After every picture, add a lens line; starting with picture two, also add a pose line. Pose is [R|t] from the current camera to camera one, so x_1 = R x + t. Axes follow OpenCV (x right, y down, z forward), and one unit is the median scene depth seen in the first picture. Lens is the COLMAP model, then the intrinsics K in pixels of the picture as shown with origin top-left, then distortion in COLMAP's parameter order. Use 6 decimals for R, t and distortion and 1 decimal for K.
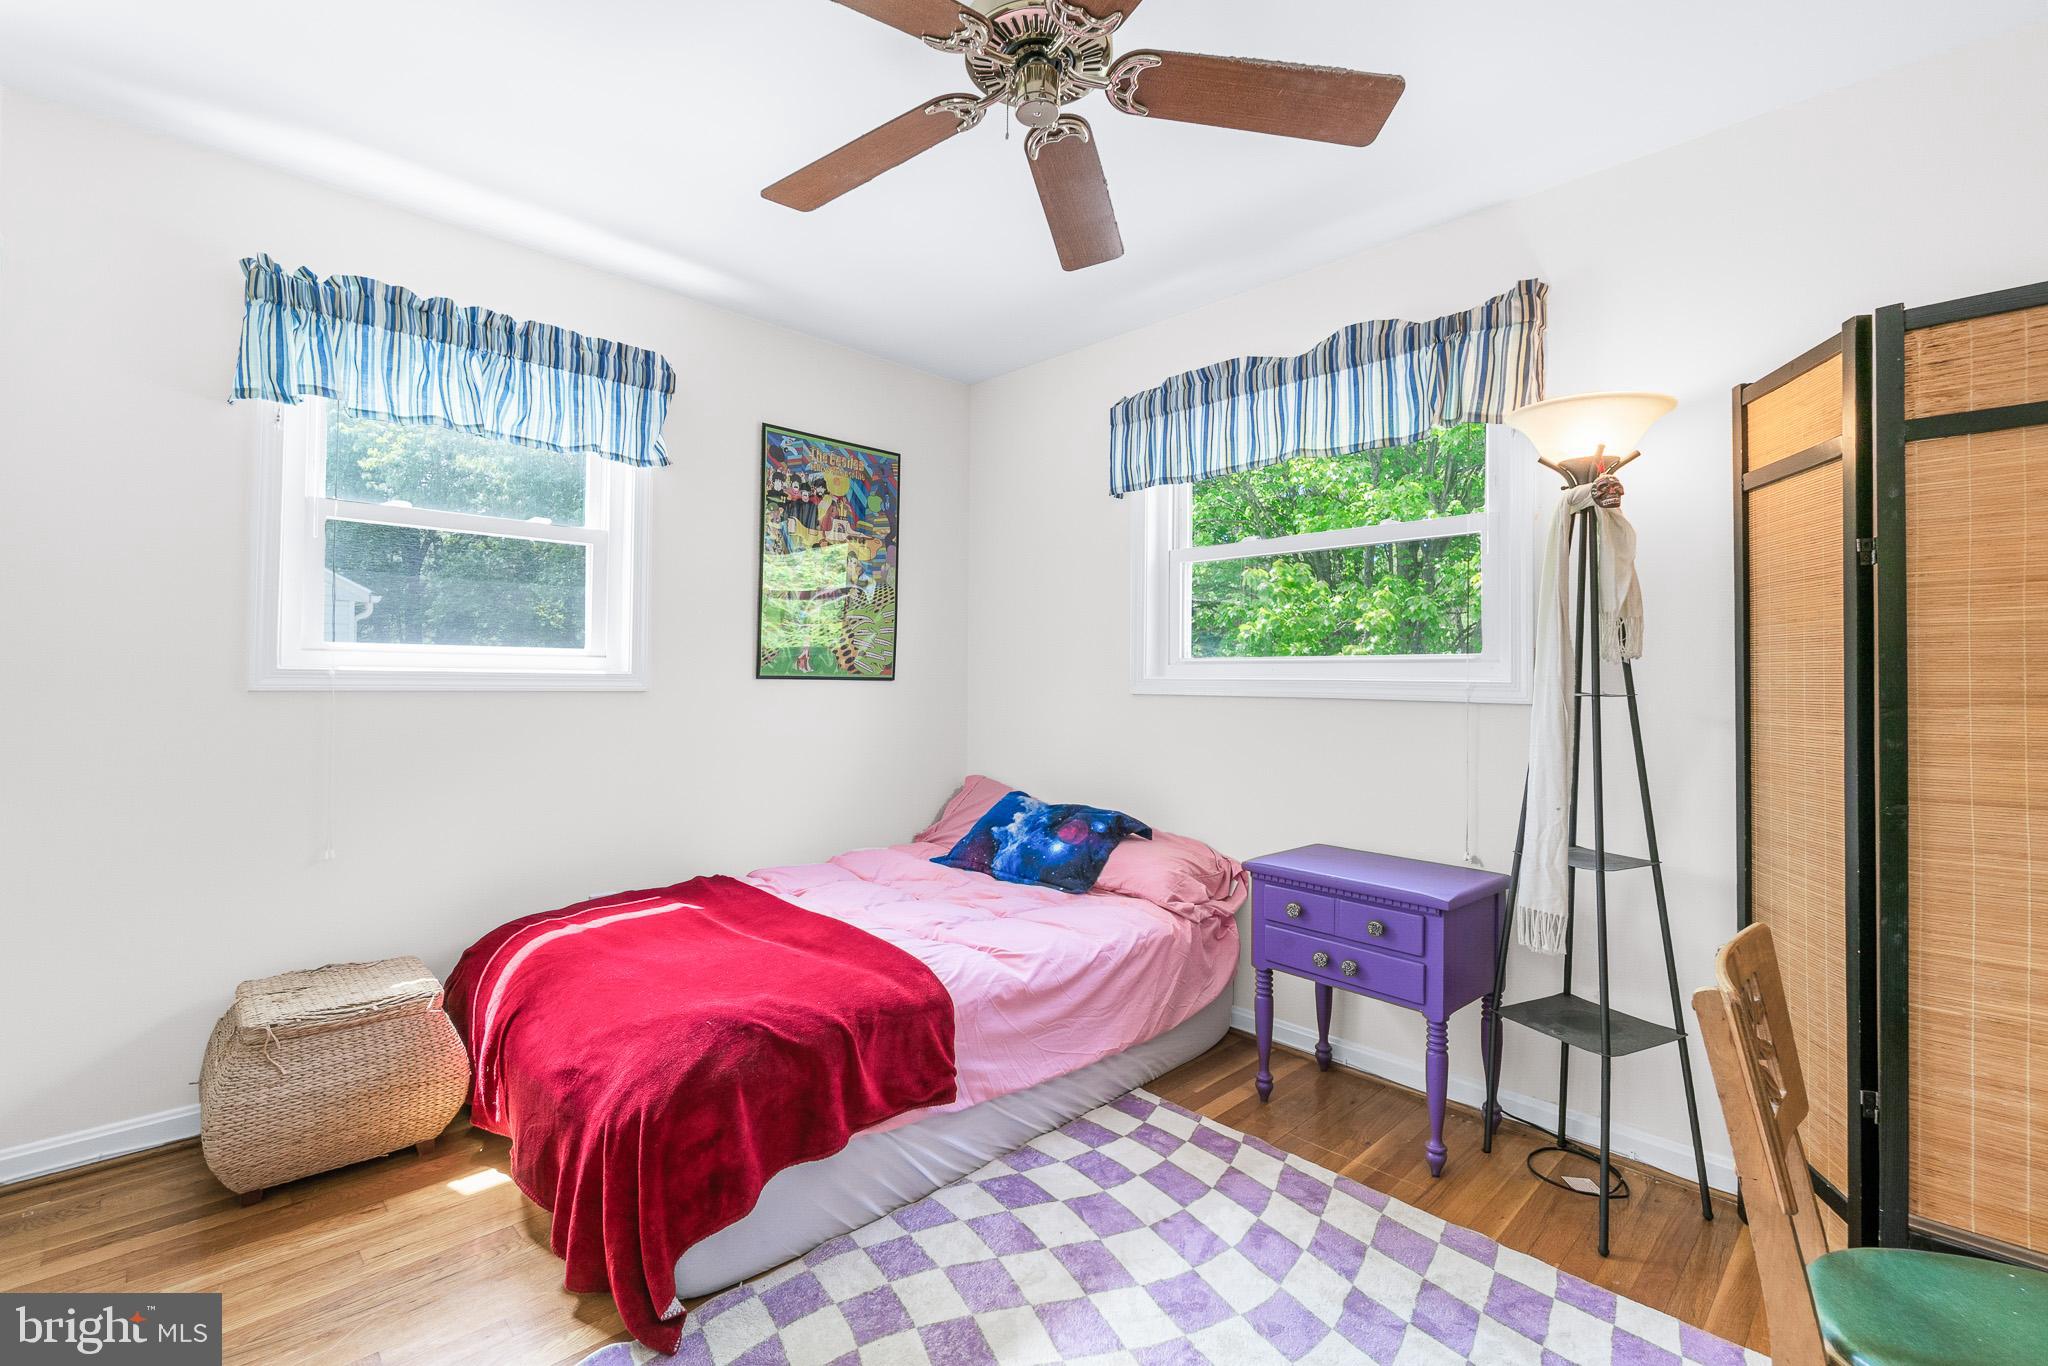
lens RADIAL K [[896.7, 0, 1015.7], [0, 896.7, 674.4], [0, 0, 1]] dist [-0.002267, -0.000589]
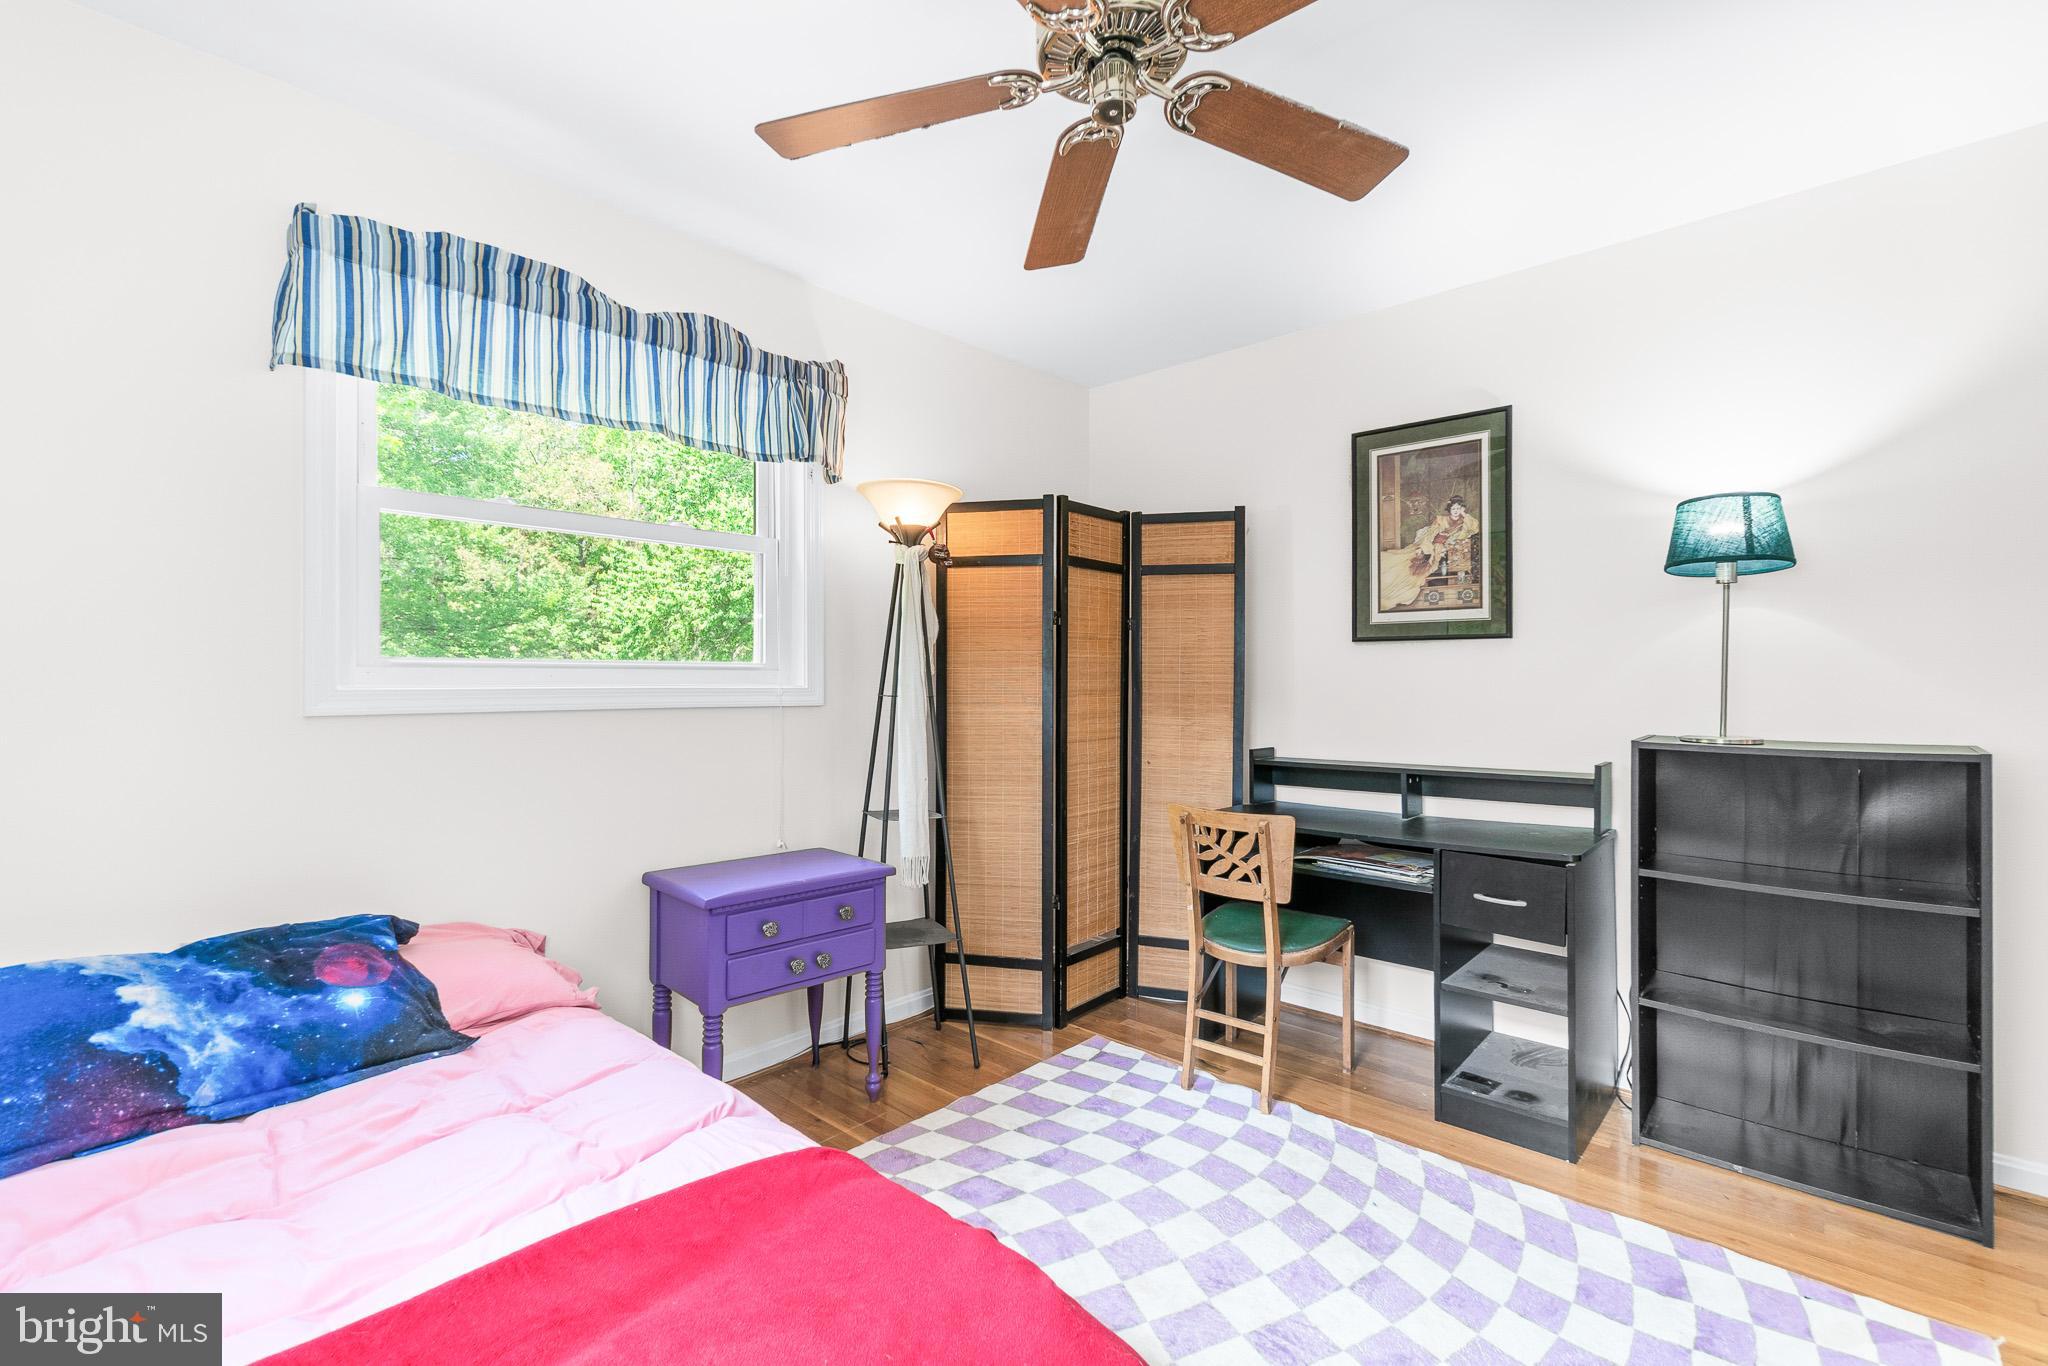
lens RADIAL K [[896.7, 0, 1016.1], [0, 896.7, 683.2], [0, 0, 1]] dist [-0.002267, -0.000589]
pose [[-0.056078, -0.011848, 0.998356, -0.656309], [-0.000973, 0.999930, 0.011812, -0.011439], [-0.998426, -0.000309, -0.056085, 0.792618]]
